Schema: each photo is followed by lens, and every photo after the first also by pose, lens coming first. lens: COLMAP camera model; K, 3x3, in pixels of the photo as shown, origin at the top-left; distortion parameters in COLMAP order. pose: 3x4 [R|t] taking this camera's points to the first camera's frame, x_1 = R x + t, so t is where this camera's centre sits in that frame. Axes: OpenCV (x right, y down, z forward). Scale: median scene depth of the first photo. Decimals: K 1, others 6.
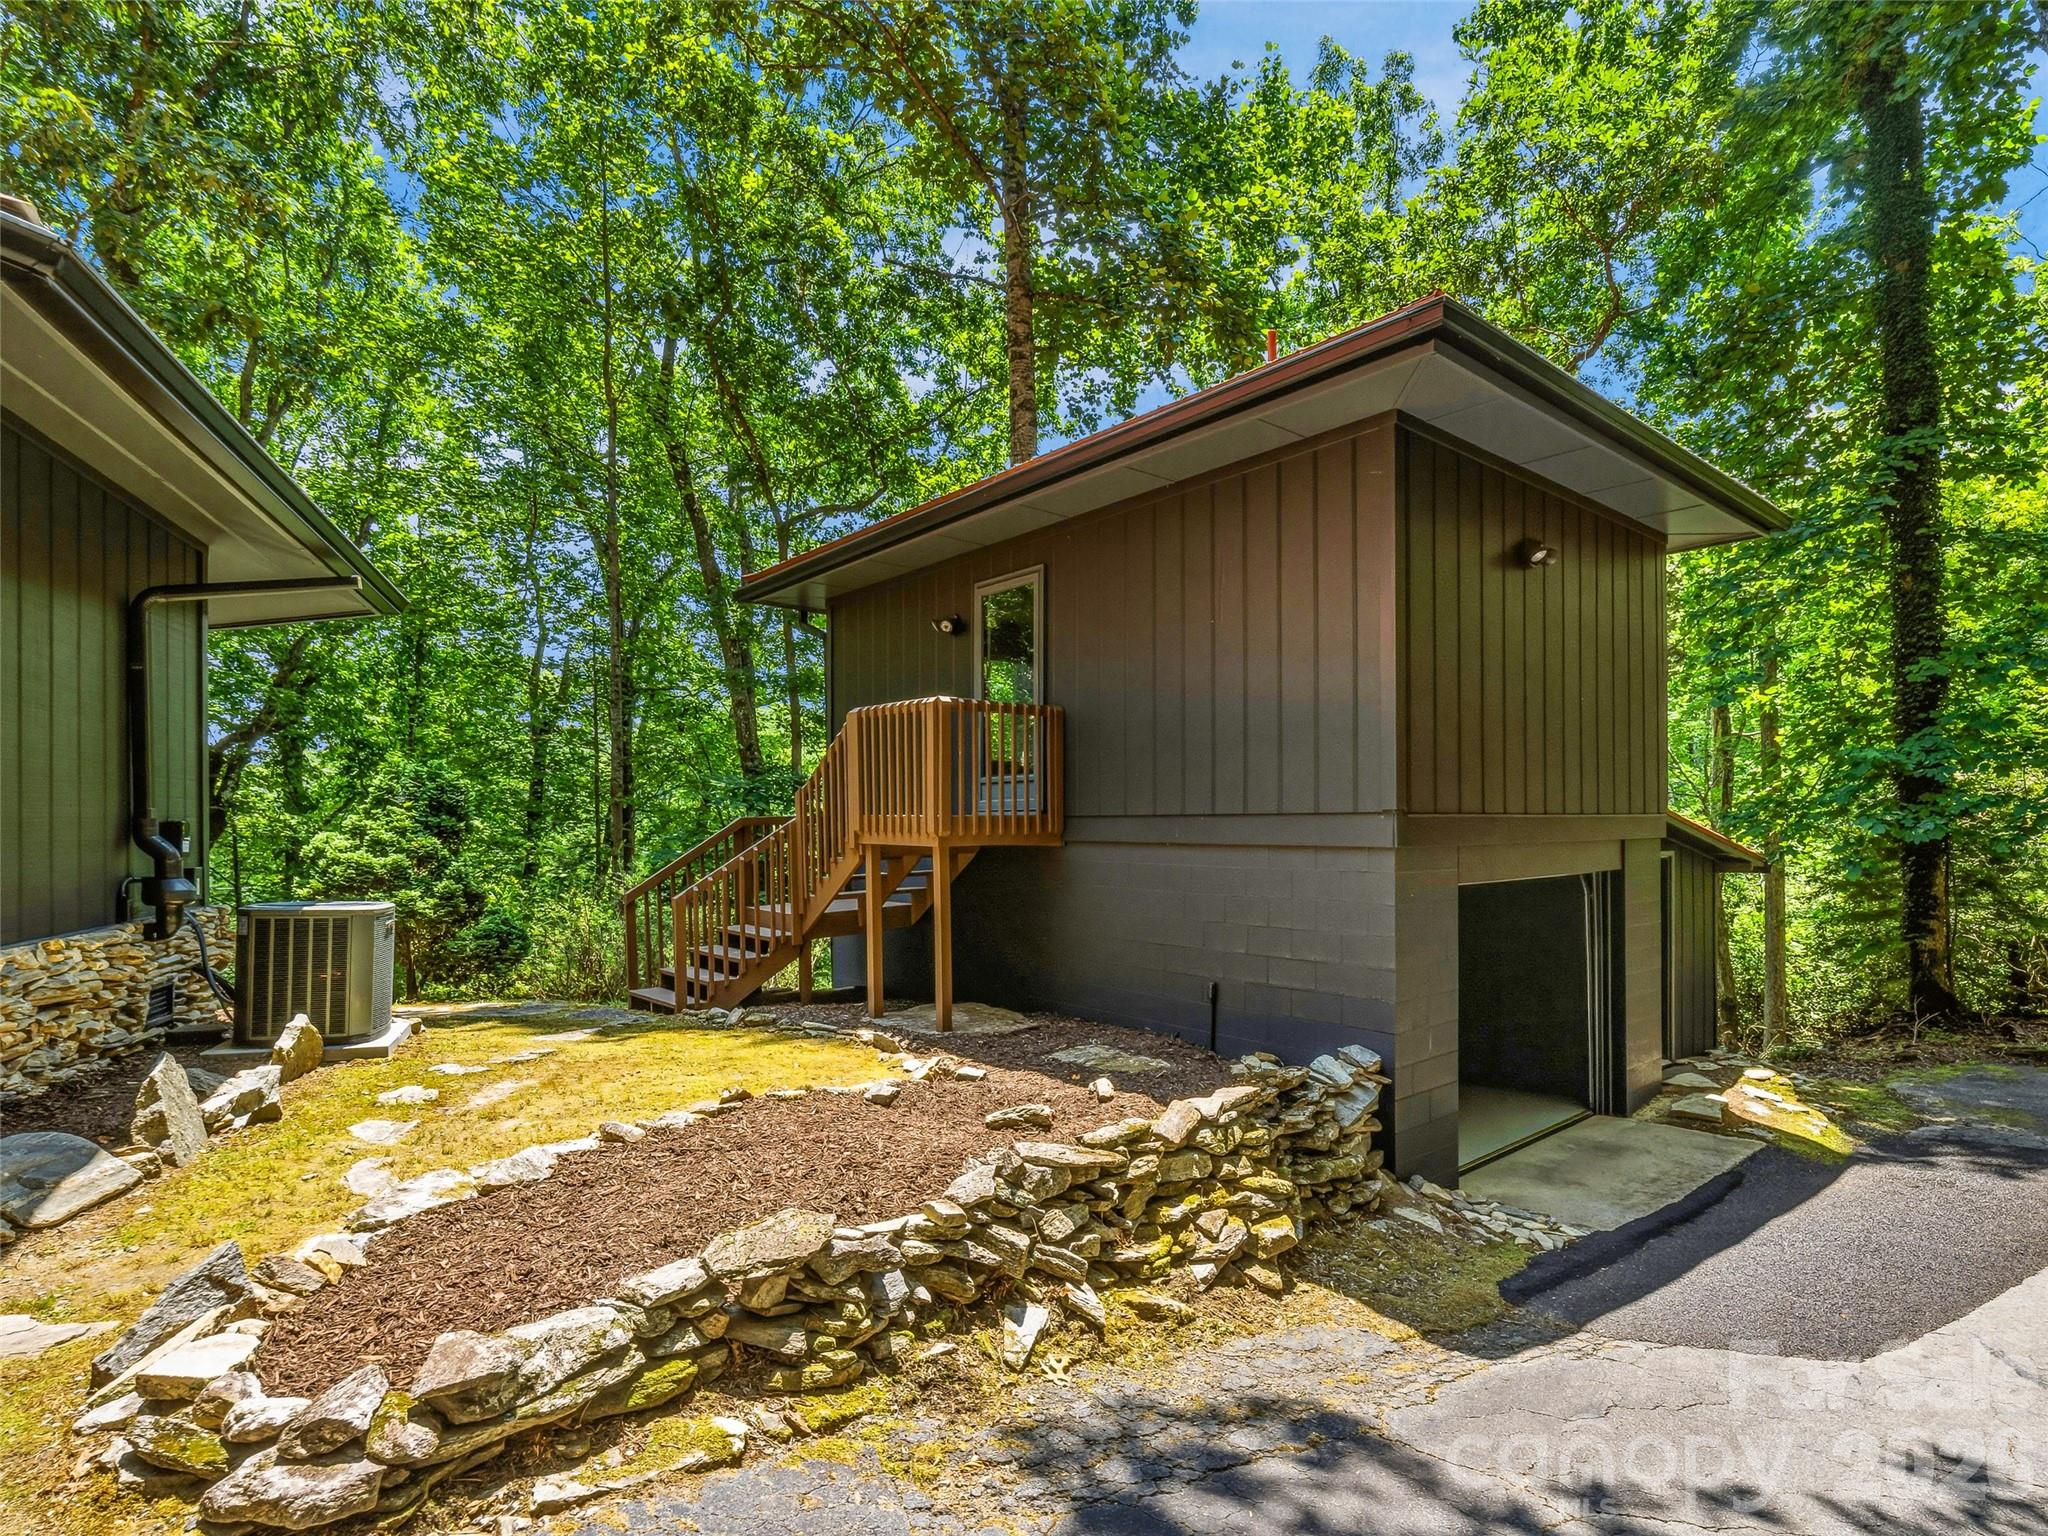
lens RADIAL K [[1148.4, 0, 1024.4], [0, 1148.4, 815.4], [0, 0, 1]] dist [0.009921, -0.008399]
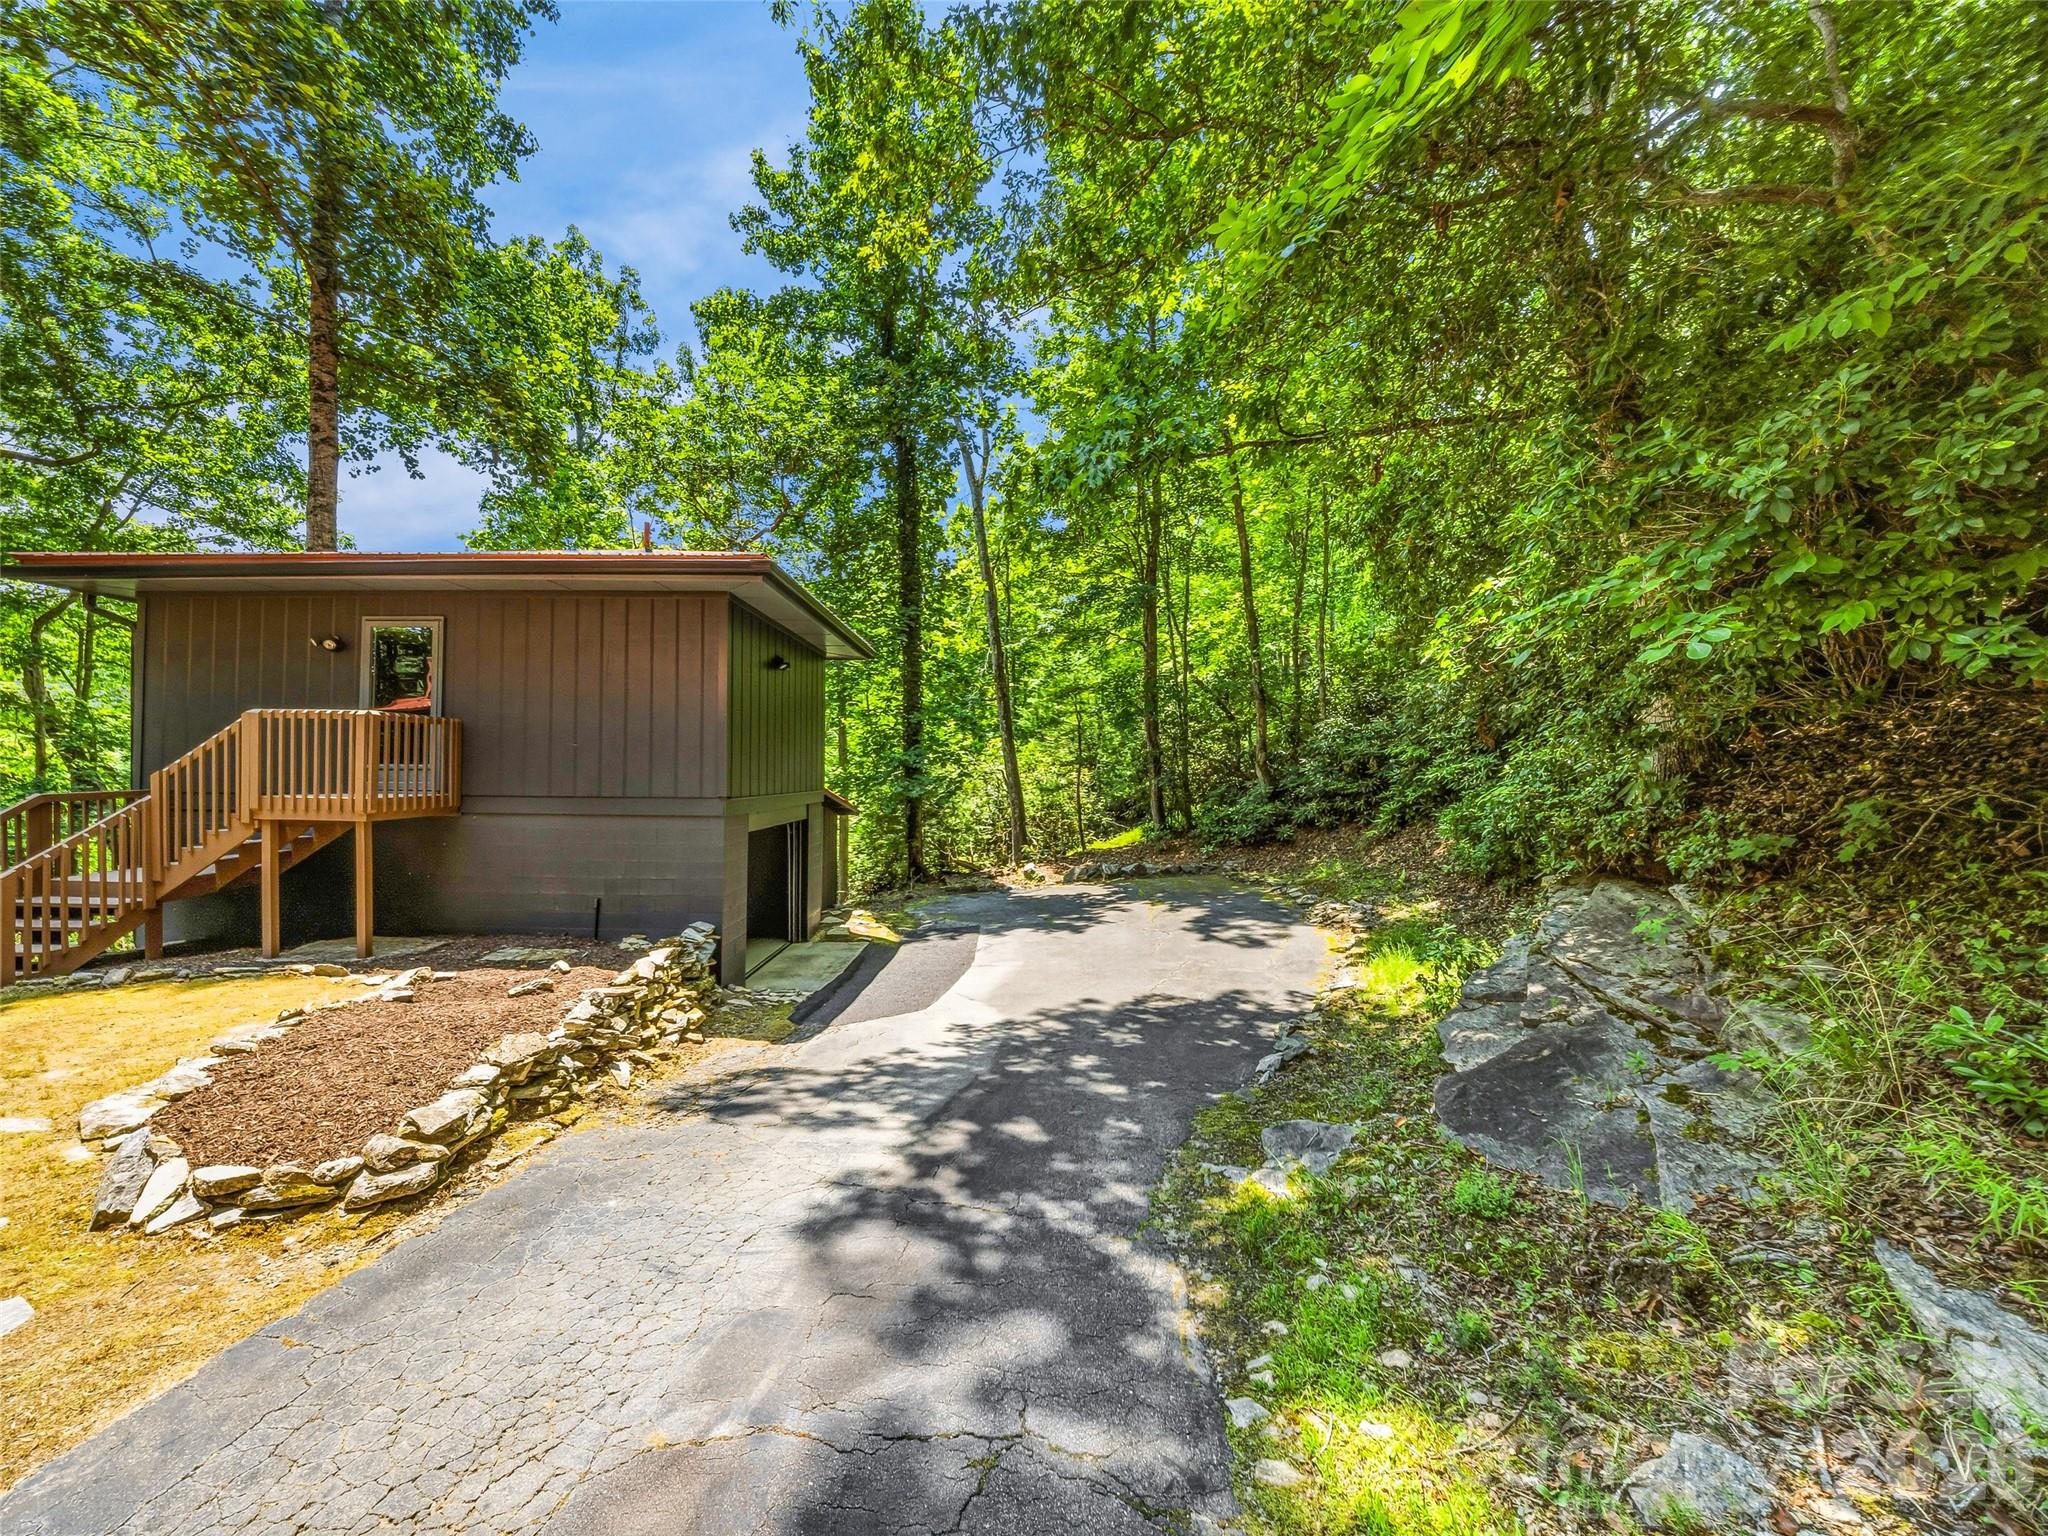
lens RADIAL K [[800.3, 0, 1023.6], [0, 800.3, 771.3], [0, 0, 1]] dist [-0.003909, -0.000616]
pose [[0.671154, 0.004482, 0.741304, -0.335386], [-0.010760, 0.999935, 0.003696, -0.057822], [-0.741239, -0.010457, 0.671159, -0.274945]]
